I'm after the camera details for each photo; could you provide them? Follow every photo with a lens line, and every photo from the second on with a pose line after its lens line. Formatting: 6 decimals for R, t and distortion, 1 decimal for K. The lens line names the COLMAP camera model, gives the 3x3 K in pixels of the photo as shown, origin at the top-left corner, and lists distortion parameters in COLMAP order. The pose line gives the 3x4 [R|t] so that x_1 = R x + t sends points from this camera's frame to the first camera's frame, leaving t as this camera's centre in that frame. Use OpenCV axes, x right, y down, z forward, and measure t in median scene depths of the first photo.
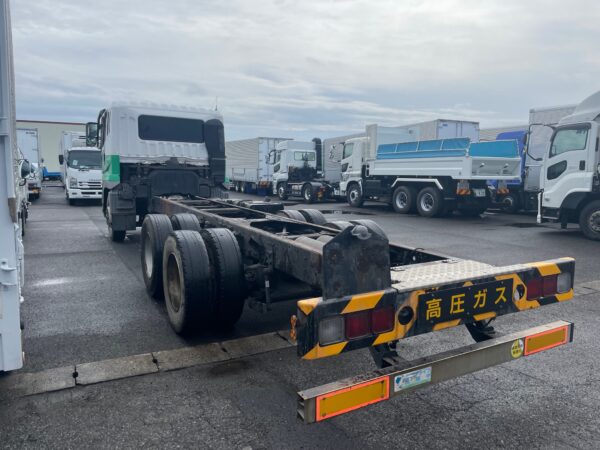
lens RADIAL K [[462.1, 0, 303.8], [0, 462.1, 226.9], [0, 0, 1]] dist [-0.000779, -0.010748]
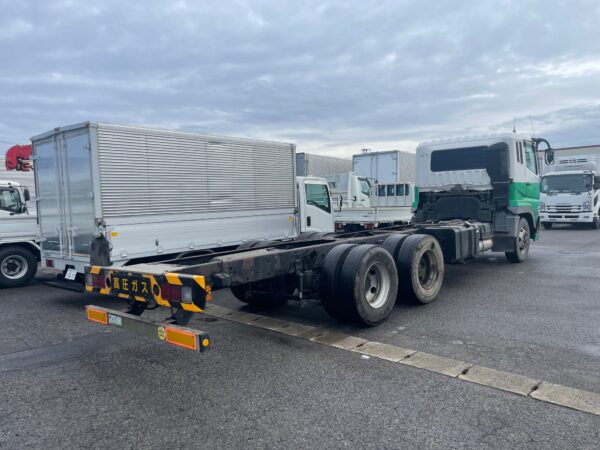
lens RADIAL K [[462.1, 0, 303.8], [0, 462.1, 226.9], [0, 0, 1]] dist [-0.000779, -0.010748]
pose [[0.313729, 0.023826, -0.949214, 0.643086], [-0.070498, 0.997510, 0.001738, -0.027715], [0.946892, 0.066372, 0.314628, 0.323744]]
